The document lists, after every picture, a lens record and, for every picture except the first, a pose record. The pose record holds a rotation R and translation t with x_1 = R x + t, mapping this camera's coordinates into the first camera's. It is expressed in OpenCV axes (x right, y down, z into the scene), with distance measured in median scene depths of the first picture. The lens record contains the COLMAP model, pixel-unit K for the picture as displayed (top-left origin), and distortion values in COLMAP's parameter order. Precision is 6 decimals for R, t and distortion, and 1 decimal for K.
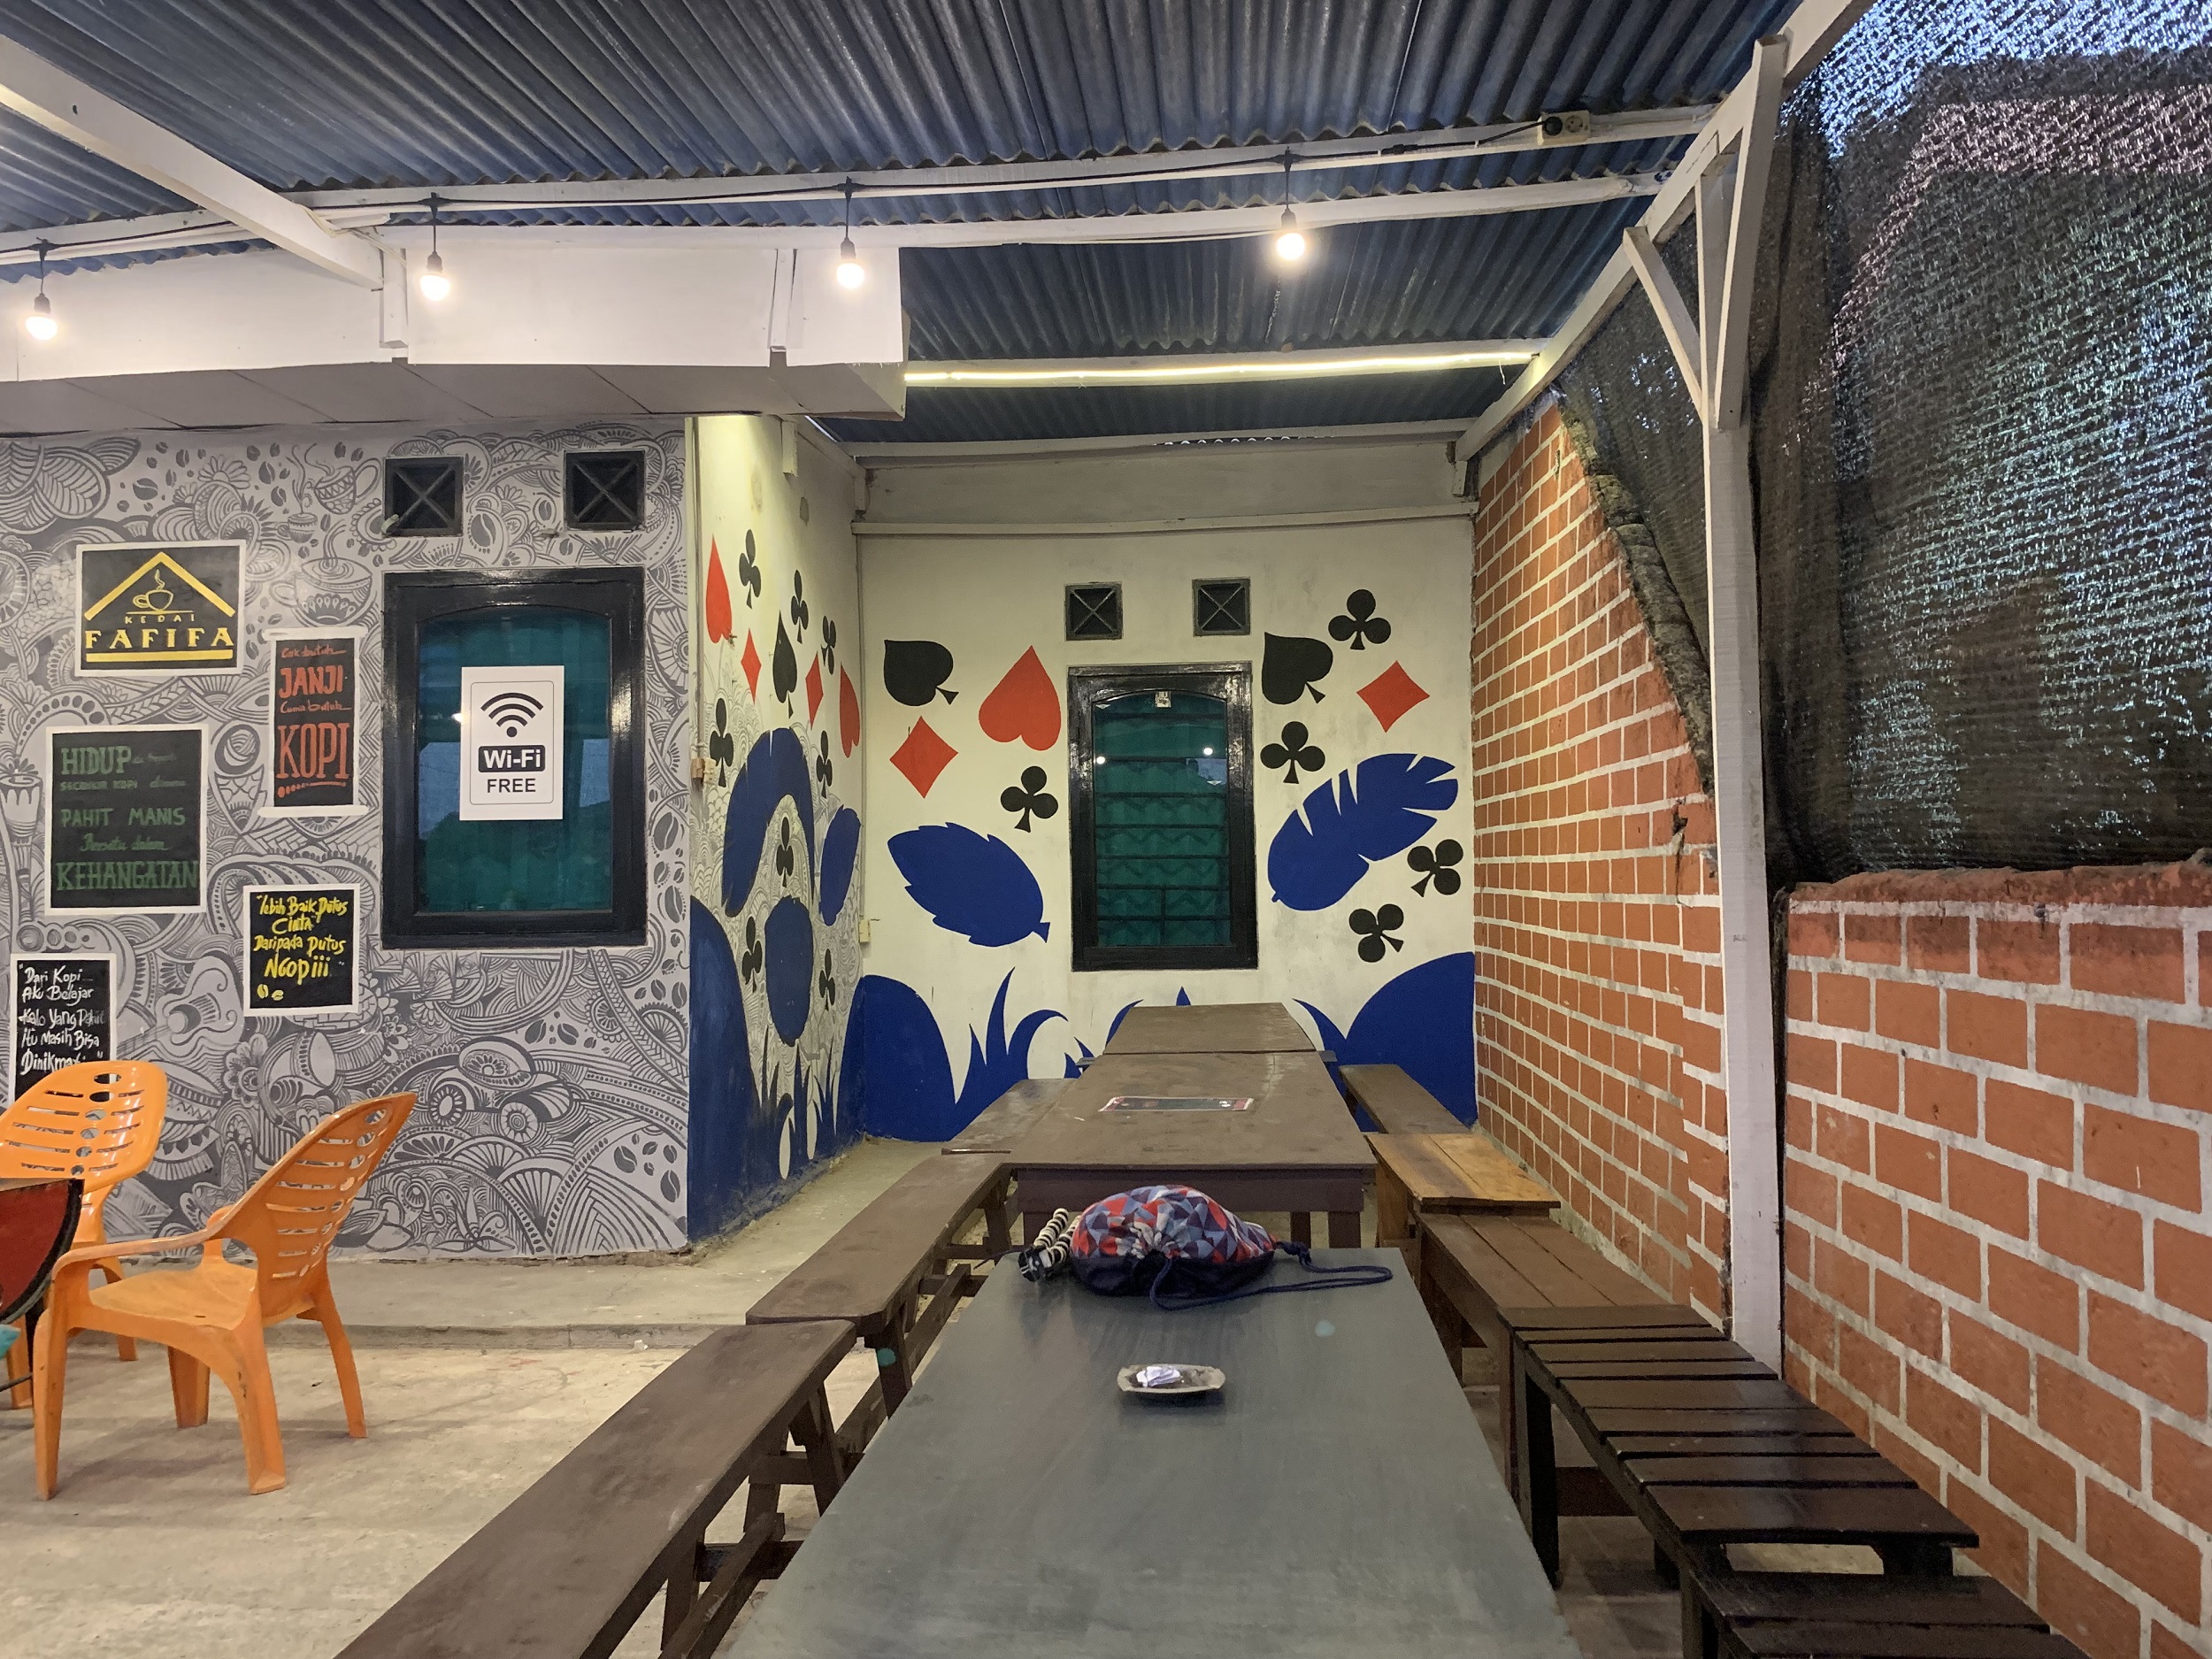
lens RADIAL K [[1683.7, 0, 1119.8], [0, 1683.7, 812.7], [0, 0, 1]] dist [-0.001140, -0.002427]
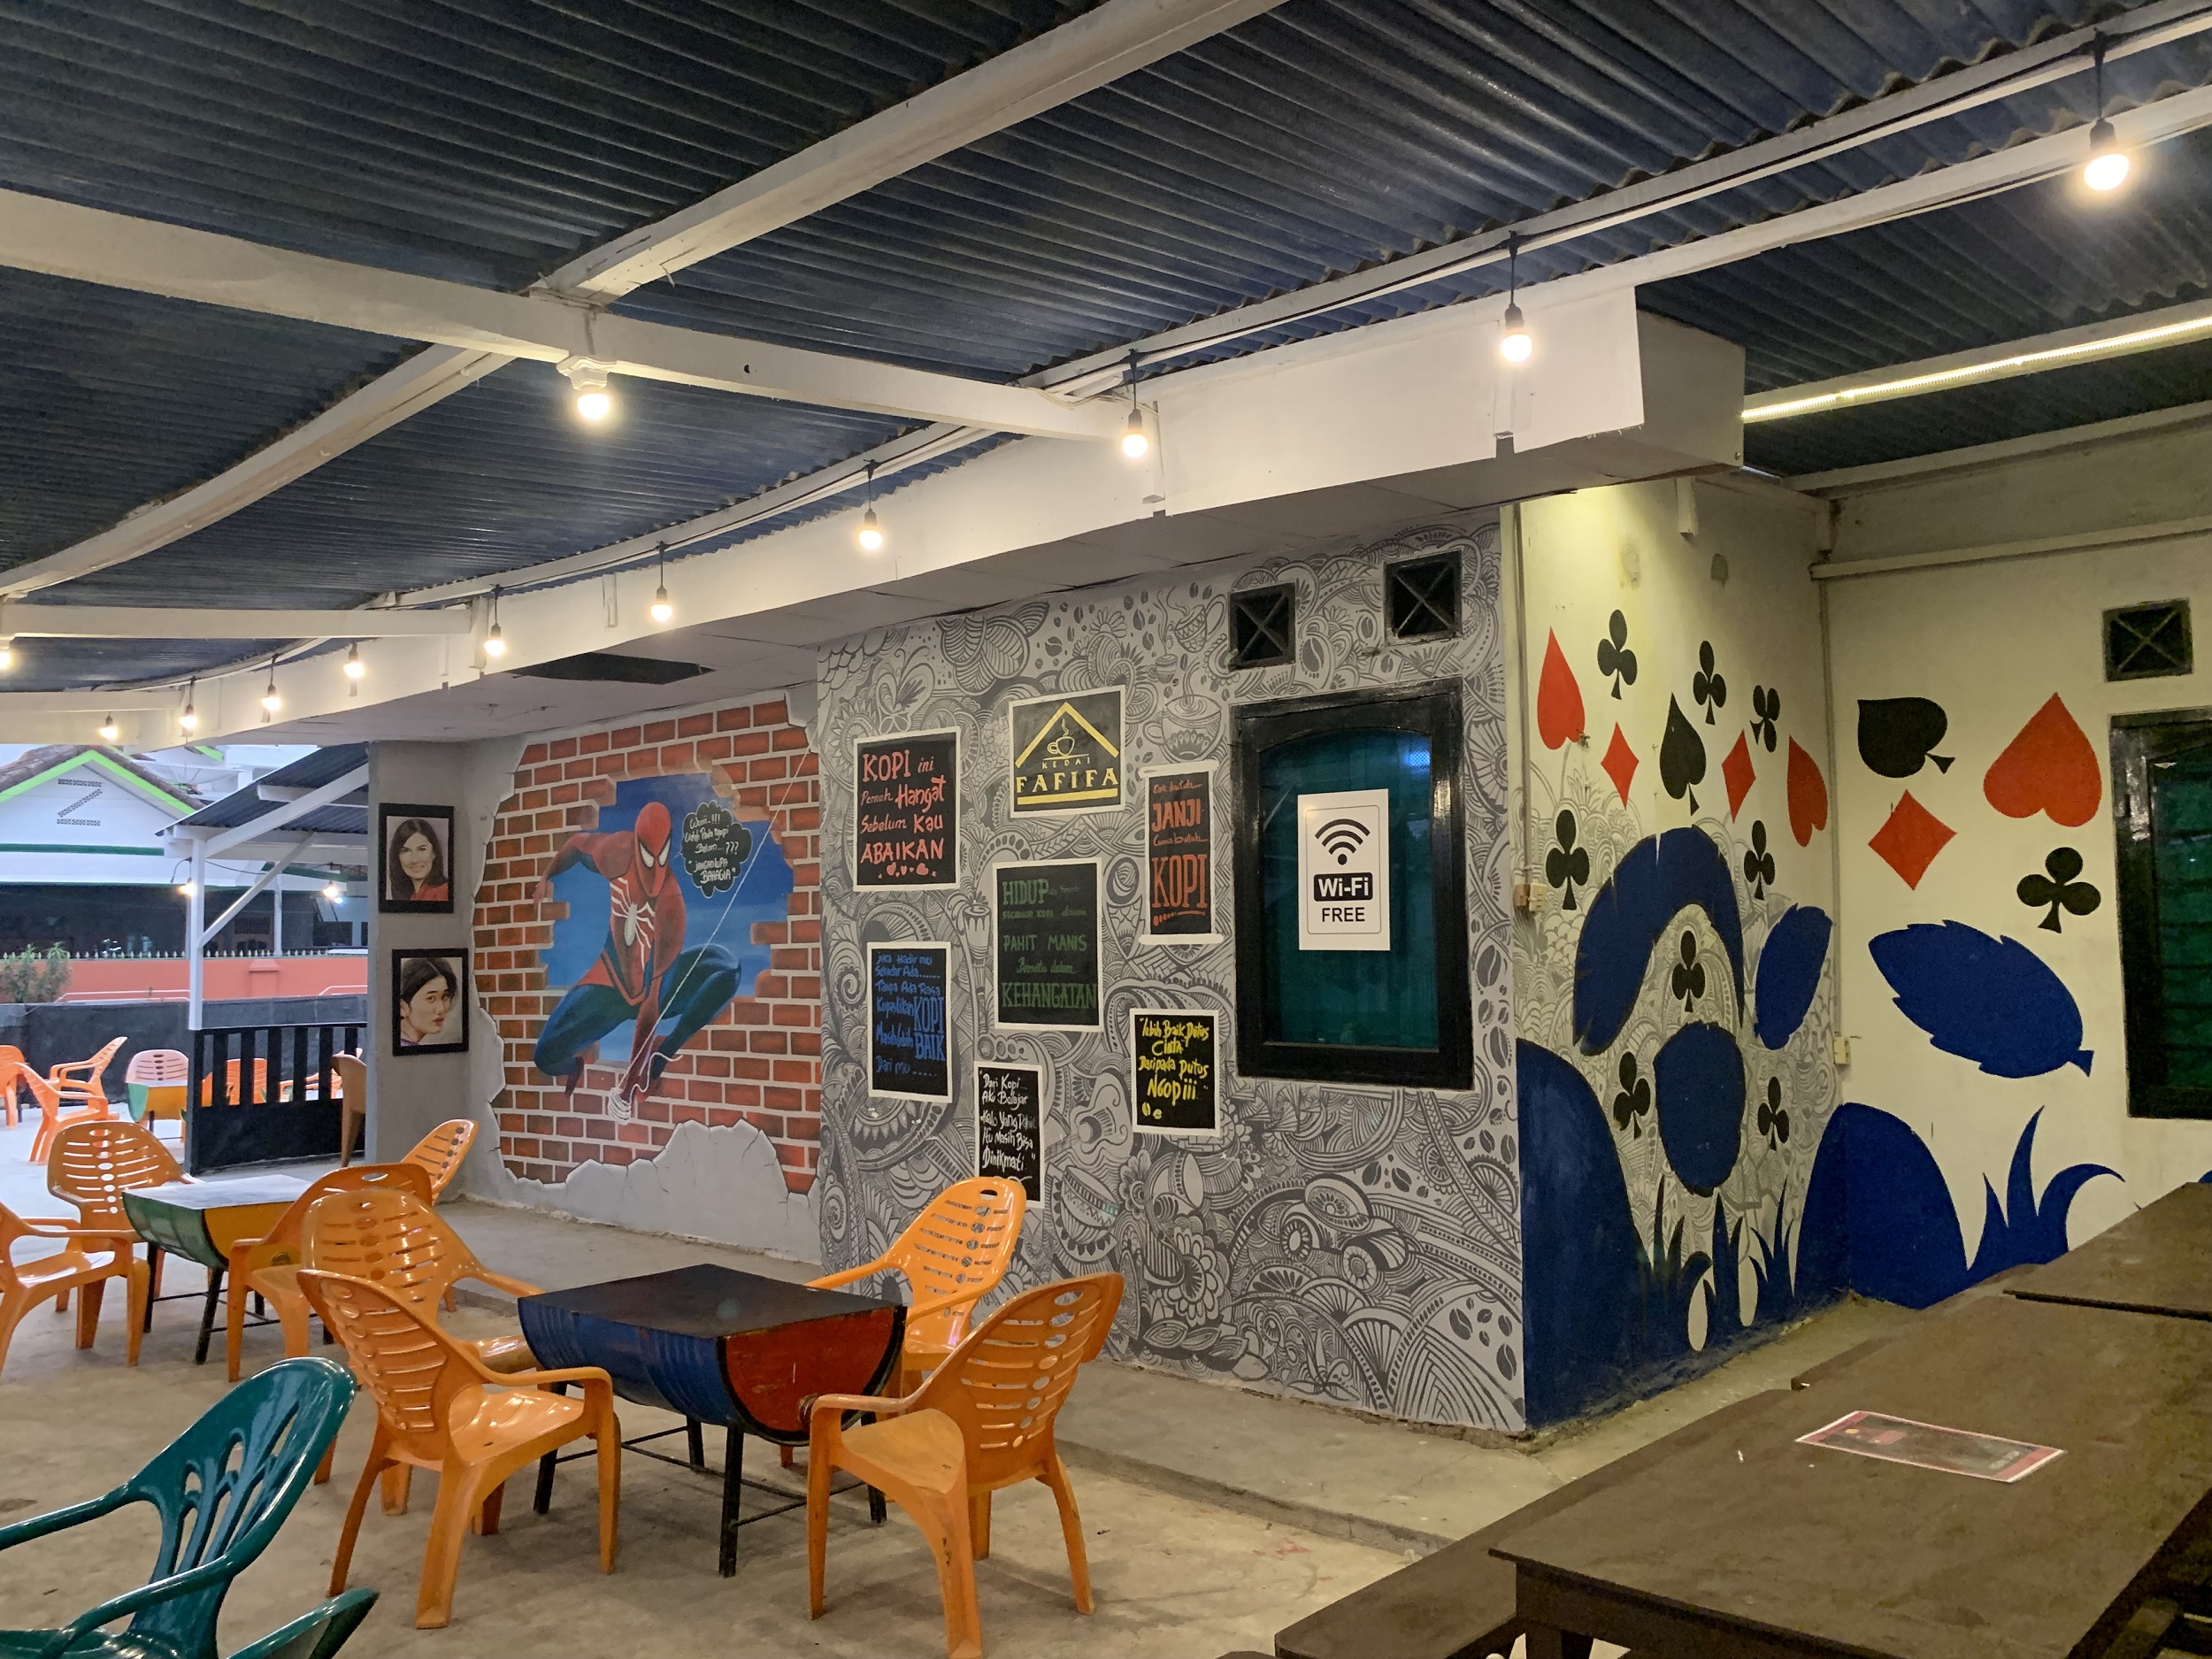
lens RADIAL K [[1690.7, 0, 1106.0], [0, 1690.7, 829.5], [0, 0, 1]] dist [0.112721, -0.181934]
pose [[0.783140, -0.034833, -0.620869, 0.138985], [0.030849, 0.999377, -0.017157, -0.052243], [0.621080, -0.005717, 0.783727, 0.147413]]
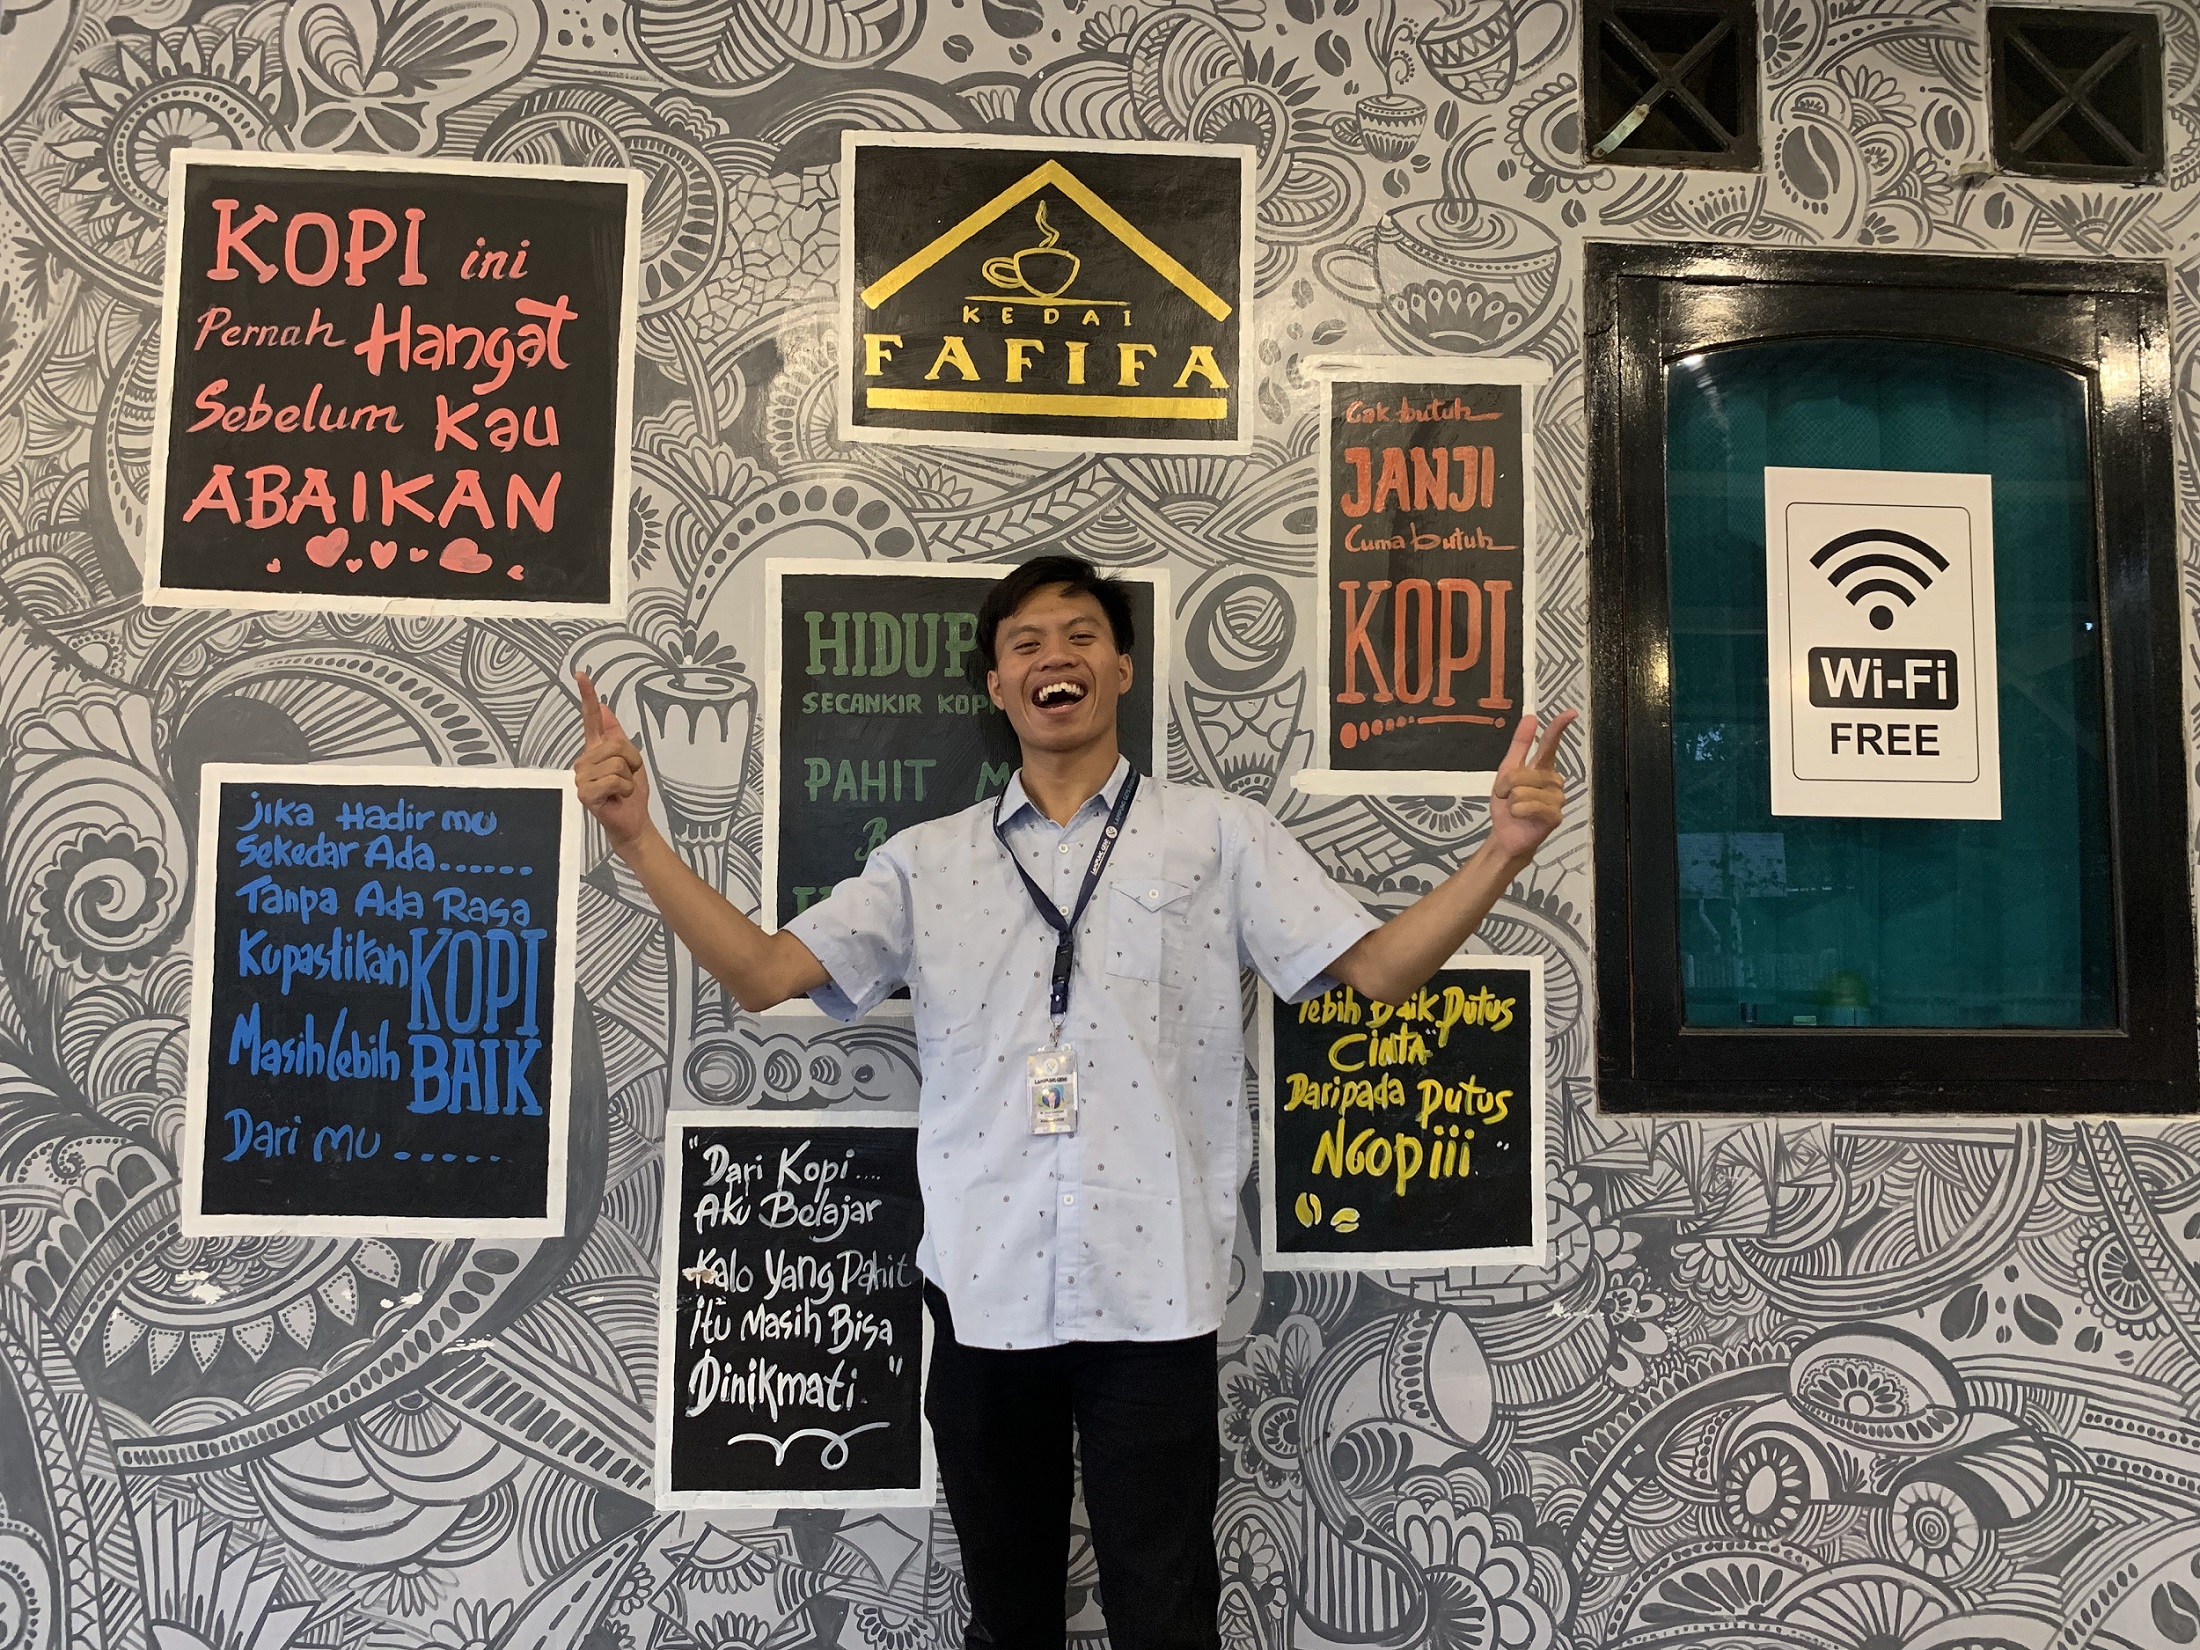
lens RADIAL K [[1673.7, 0, 1094.7], [0, 1673.7, 806.8], [0, 0, 1]] dist [0.020949, -0.028466]
pose [[0.991531, 0.032512, 0.125734, -0.613707], [-0.029230, 0.999184, -0.027860, 0.019311], [-0.126537, 0.023949, 0.991673, 0.589547]]
